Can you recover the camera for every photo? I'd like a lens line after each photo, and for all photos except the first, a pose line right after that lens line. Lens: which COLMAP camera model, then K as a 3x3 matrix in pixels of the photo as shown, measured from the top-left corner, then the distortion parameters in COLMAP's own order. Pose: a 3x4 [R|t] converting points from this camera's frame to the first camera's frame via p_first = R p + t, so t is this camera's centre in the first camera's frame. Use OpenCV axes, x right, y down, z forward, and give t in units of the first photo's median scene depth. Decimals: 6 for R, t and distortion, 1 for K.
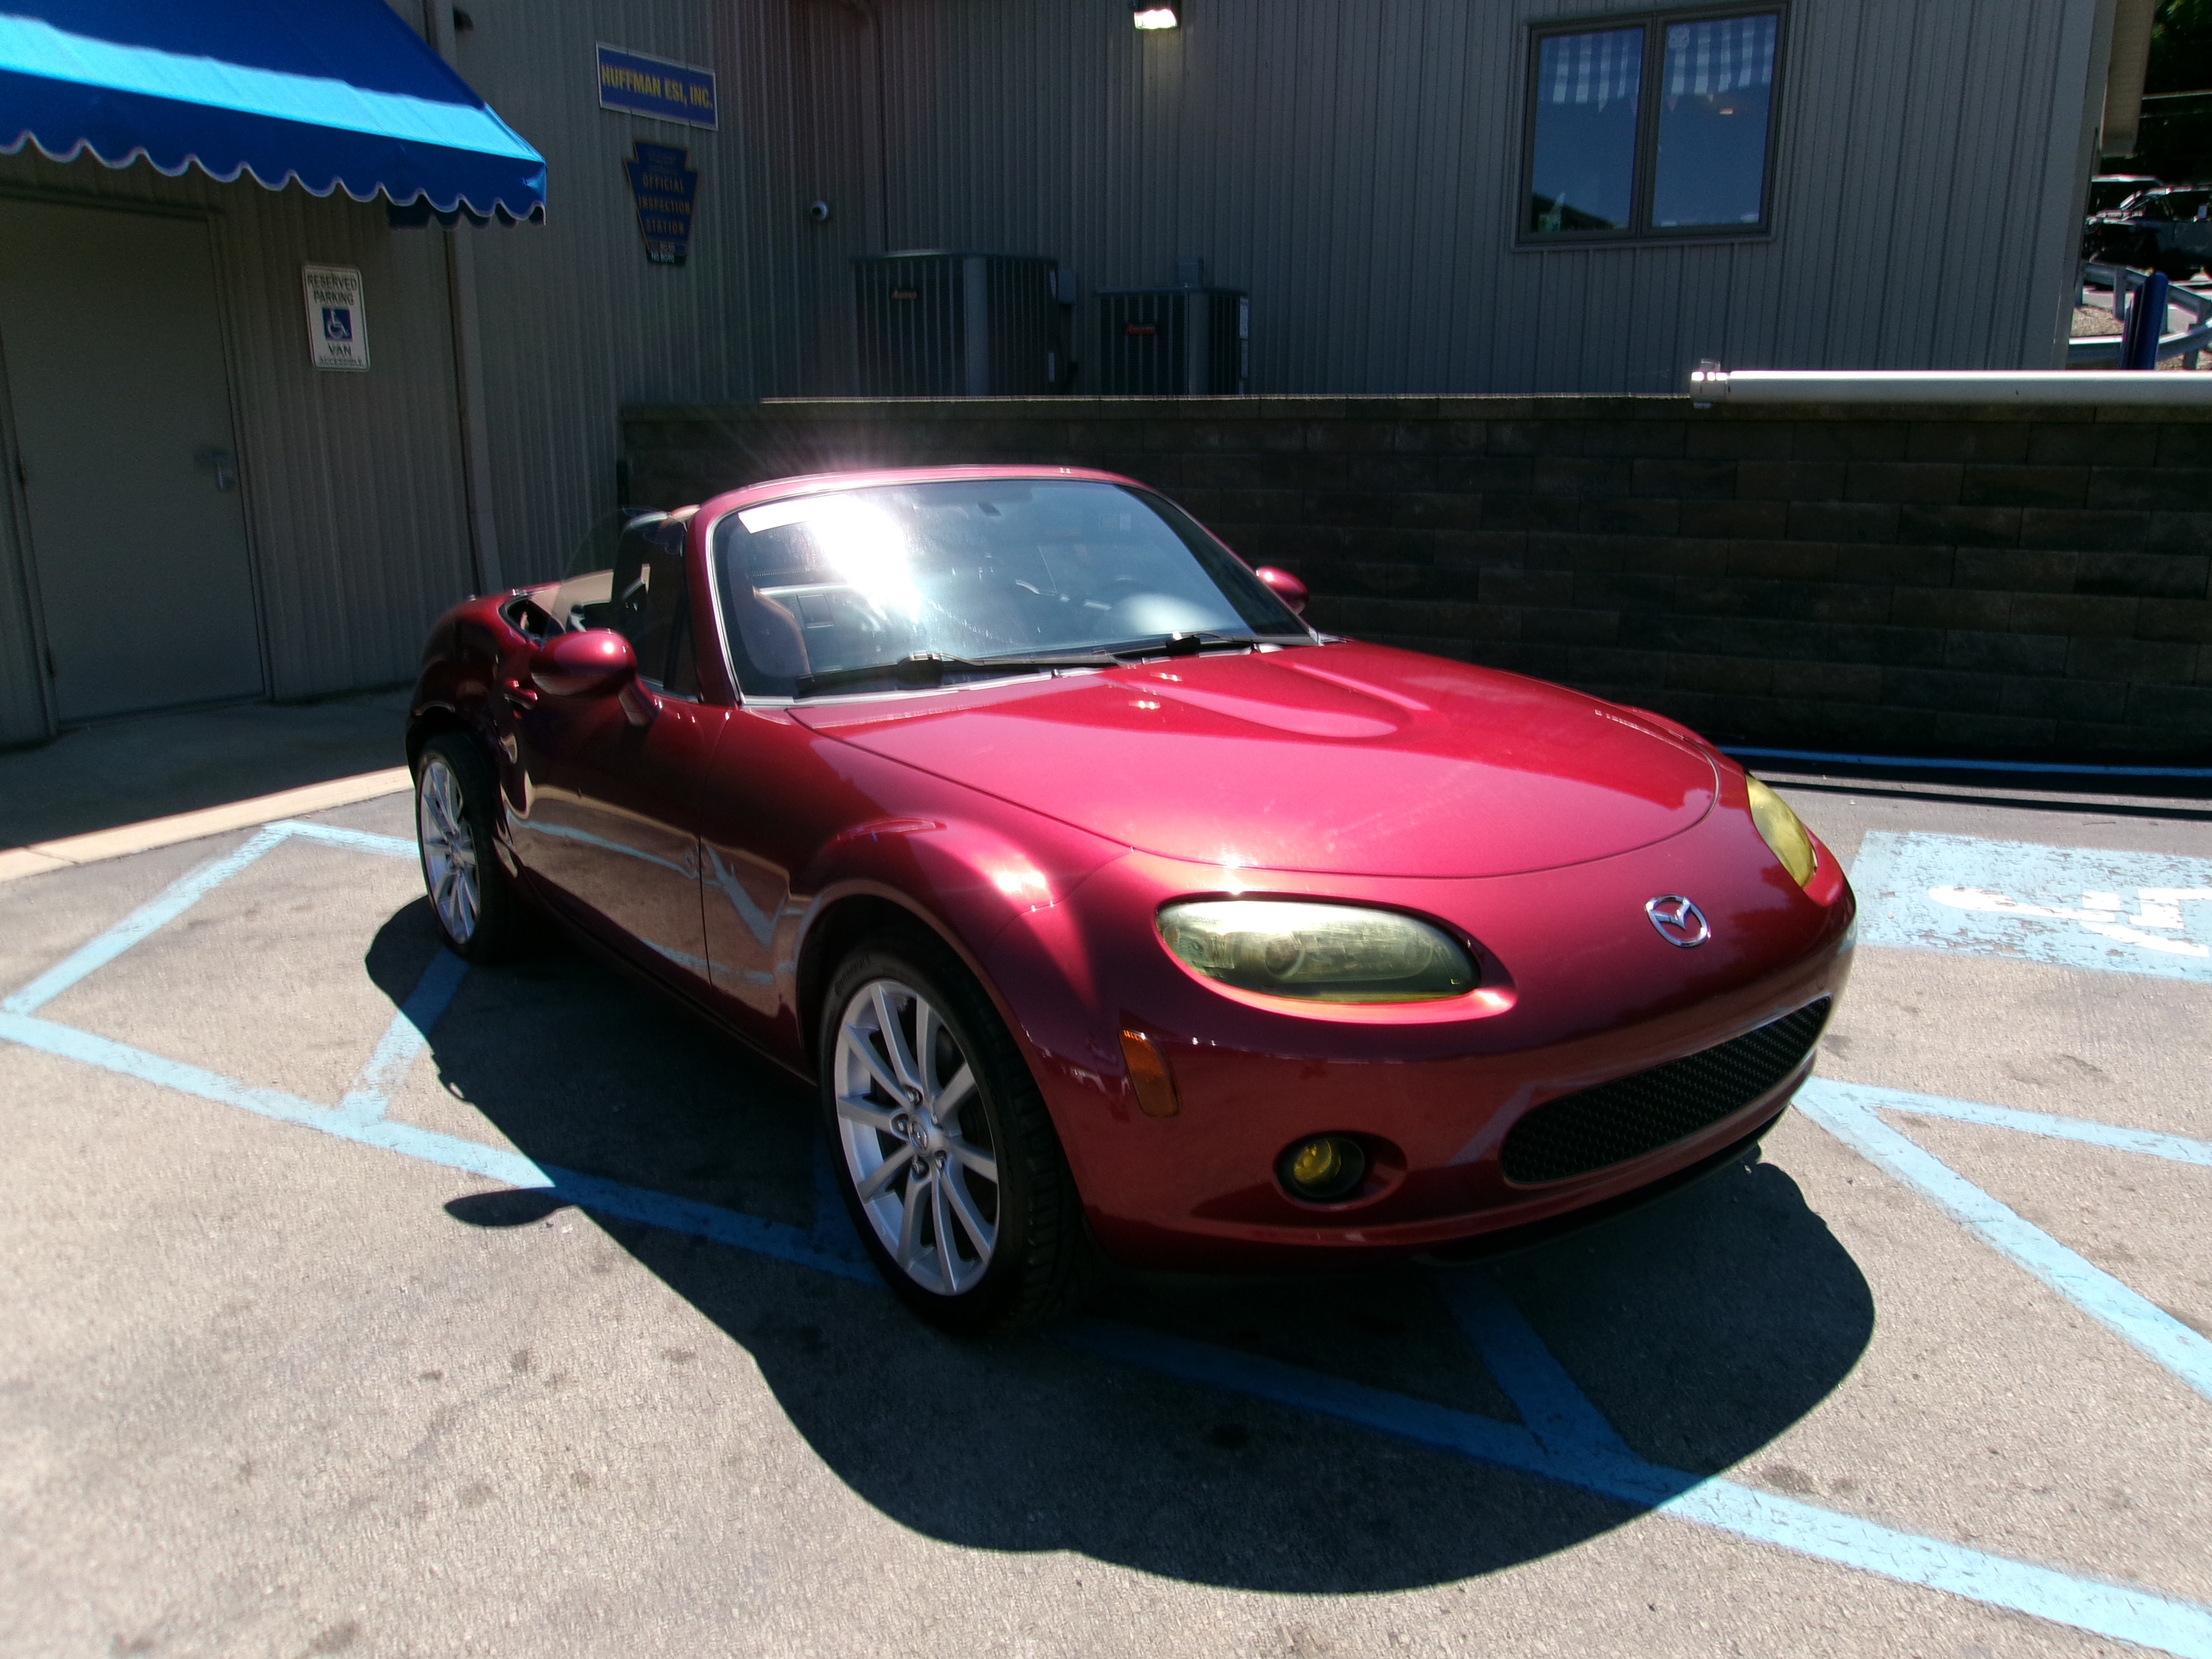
lens RADIAL K [[1738.4, 0, 1106.0], [0, 1738.4, 829.5], [0, 0, 1]] dist [-0.026000, 0.073898]
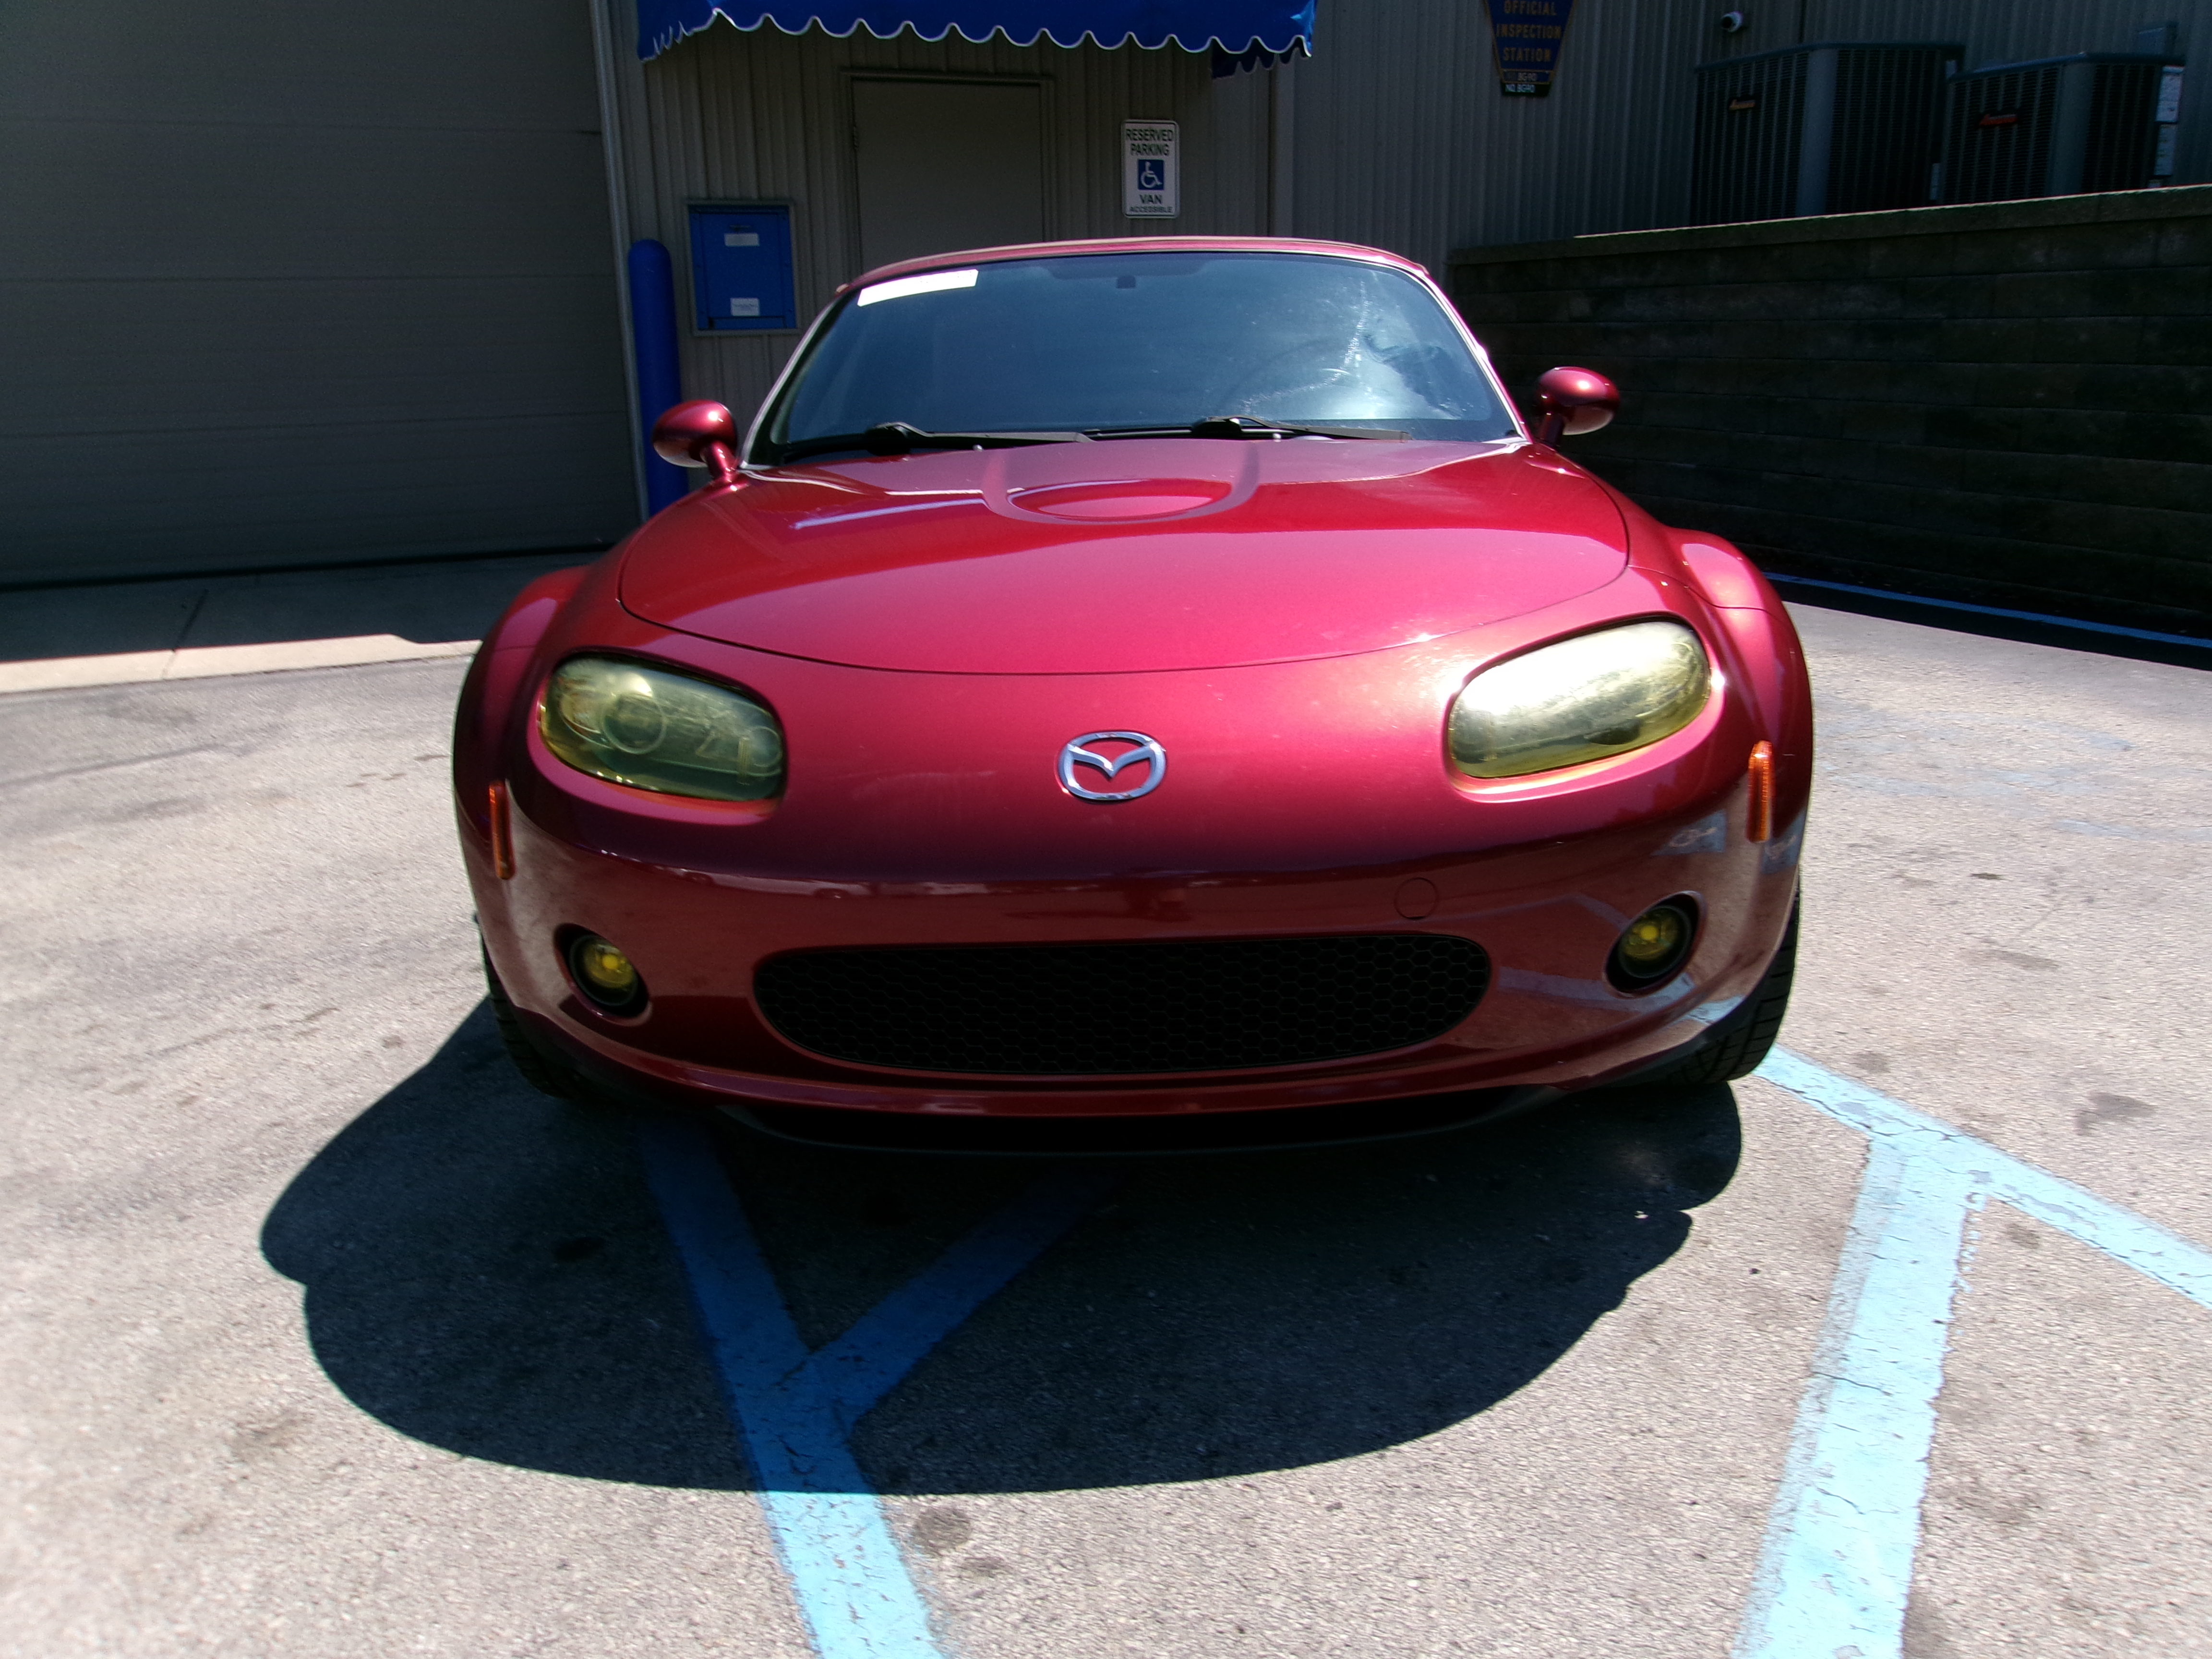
lens RADIAL K [[1710.2, 0, 1106.0], [0, 1710.2, 829.5], [0, 0, 1]] dist [-0.002786, 0.002712]
pose [[0.783603, 0.163838, -0.599270, 0.240071], [-0.124951, 0.986451, 0.106307, 0.000267], [0.608567, -0.008423, 0.793457, 0.138460]]
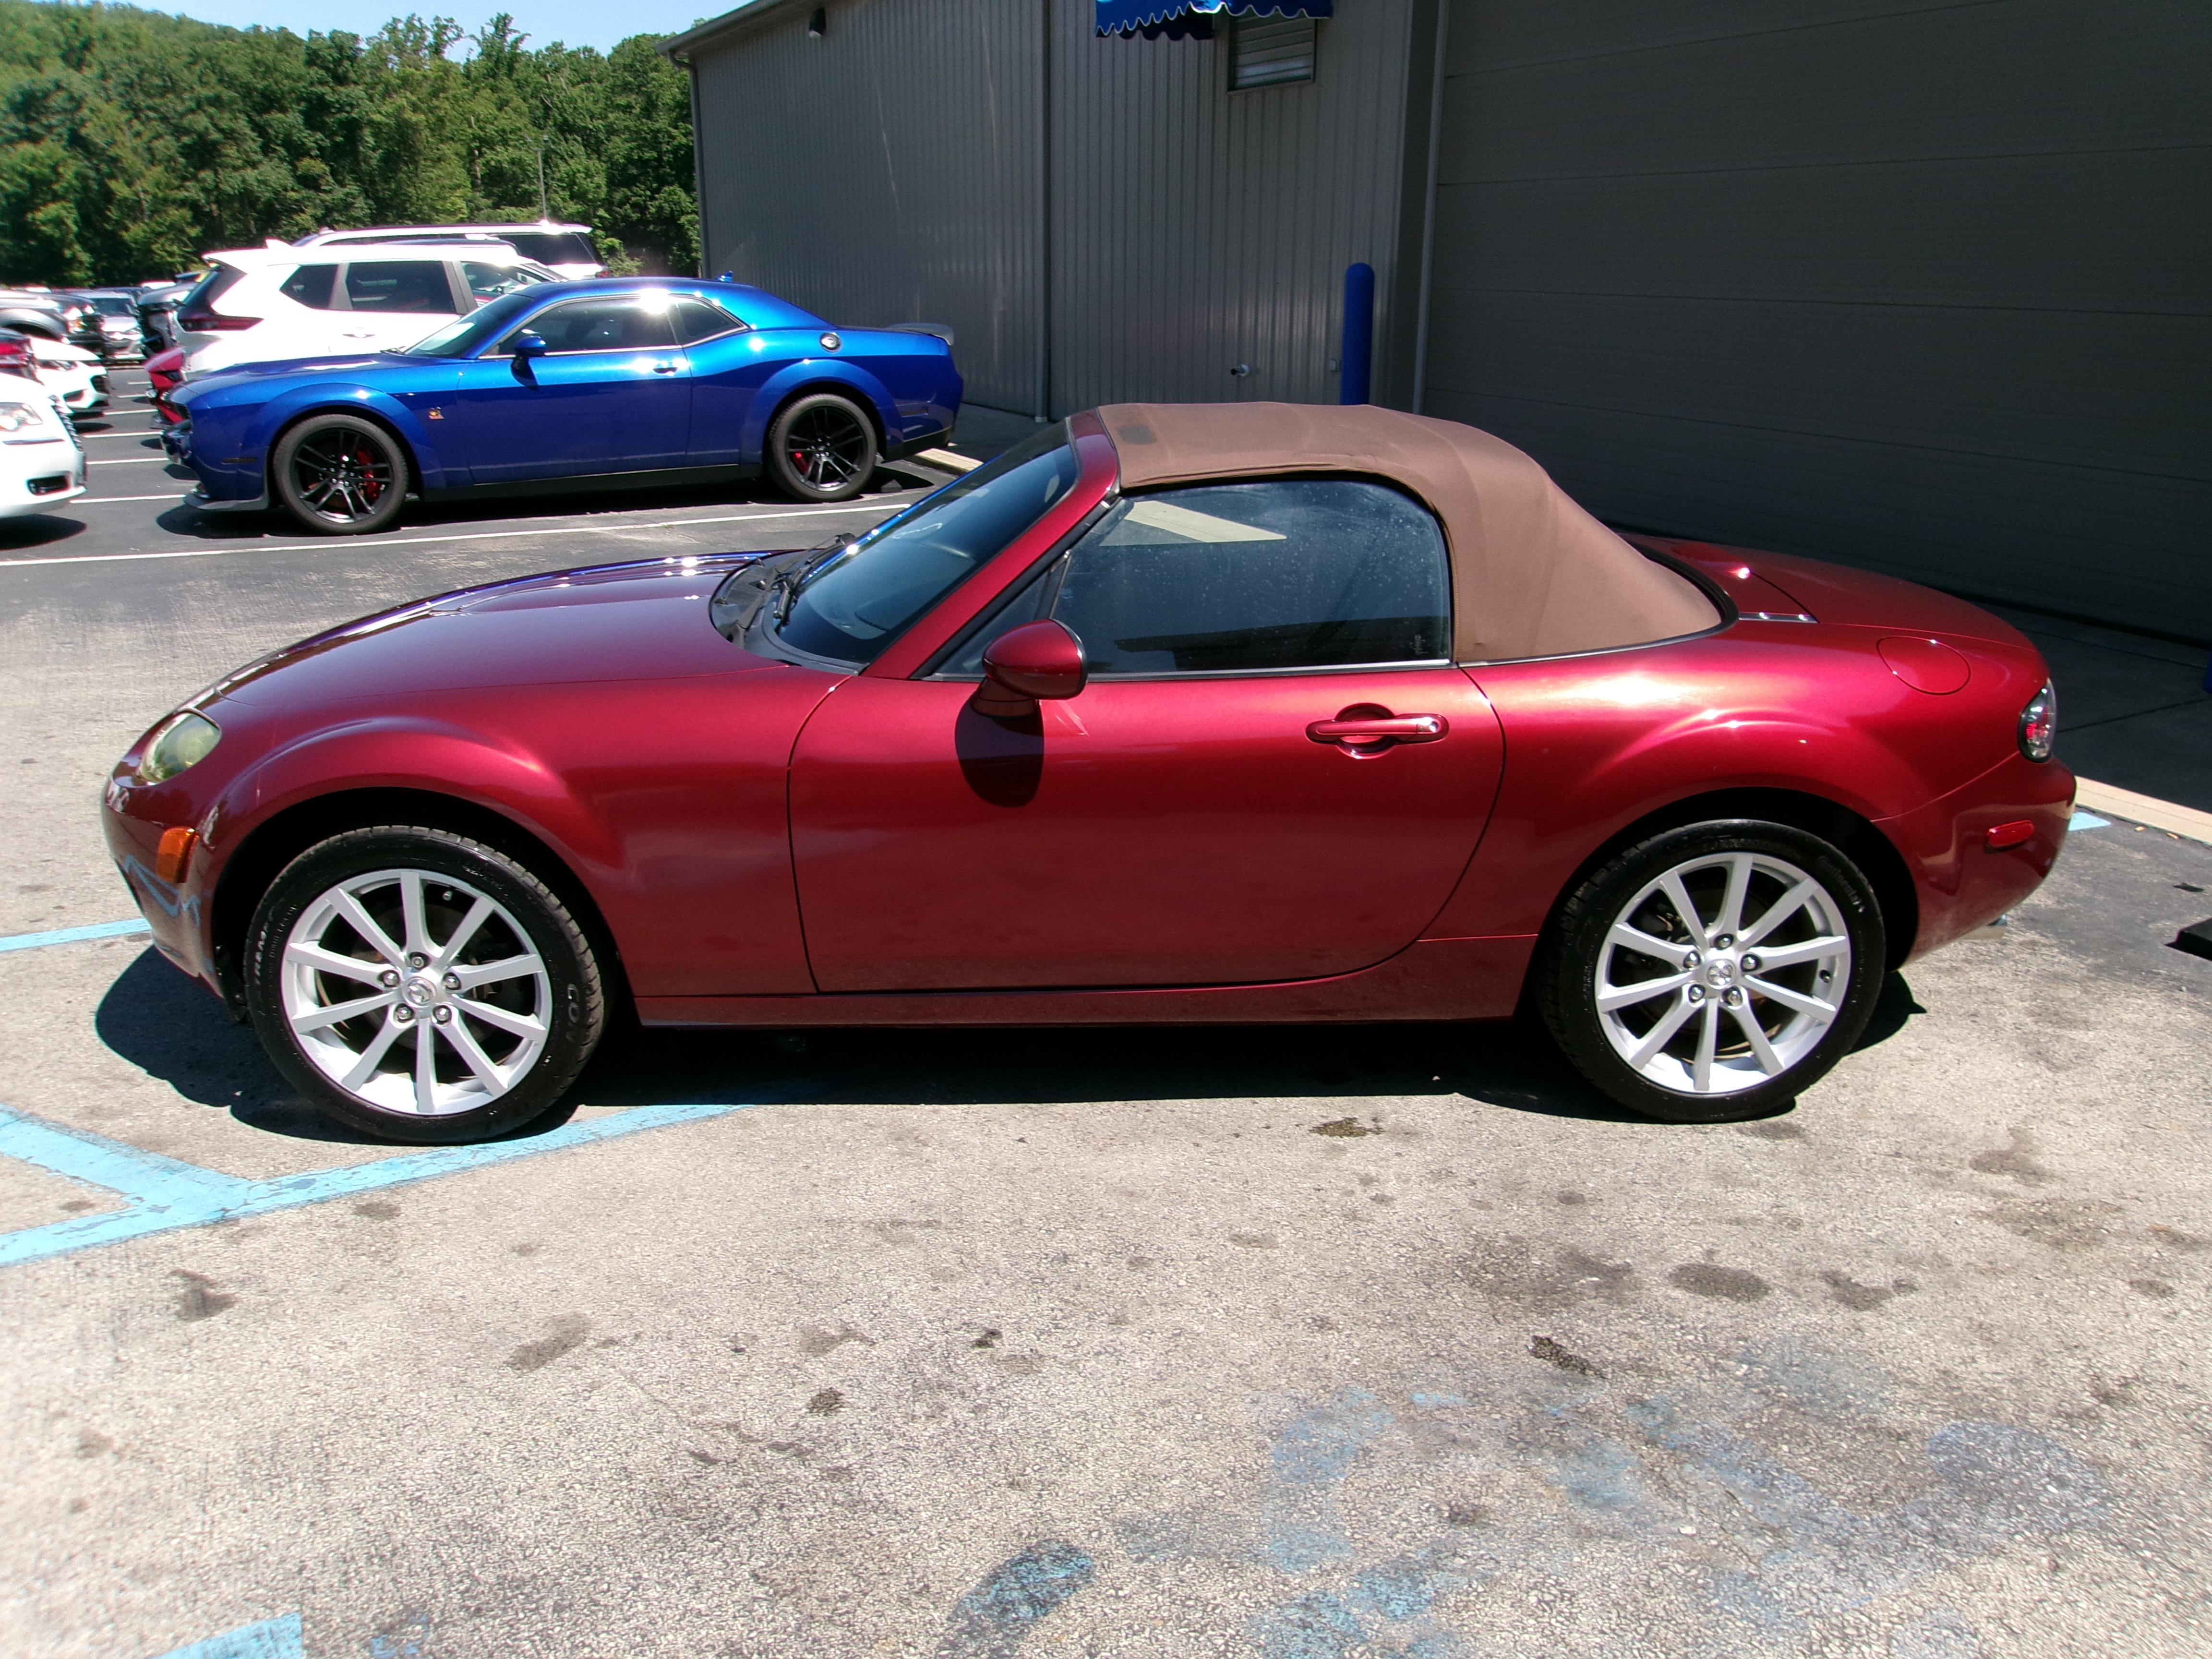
lens RADIAL K [[1738.4, 0, 1106.0], [0, 1738.4, 829.5], [0, 0, 1]] dist [-0.026000, 0.073898]
pose [[-0.575246, 0.260739, -0.775311, 0.348401], [-0.190071, 0.879284, 0.436730, -0.211801], [0.795591, 0.398591, -0.456245, 0.758800]]
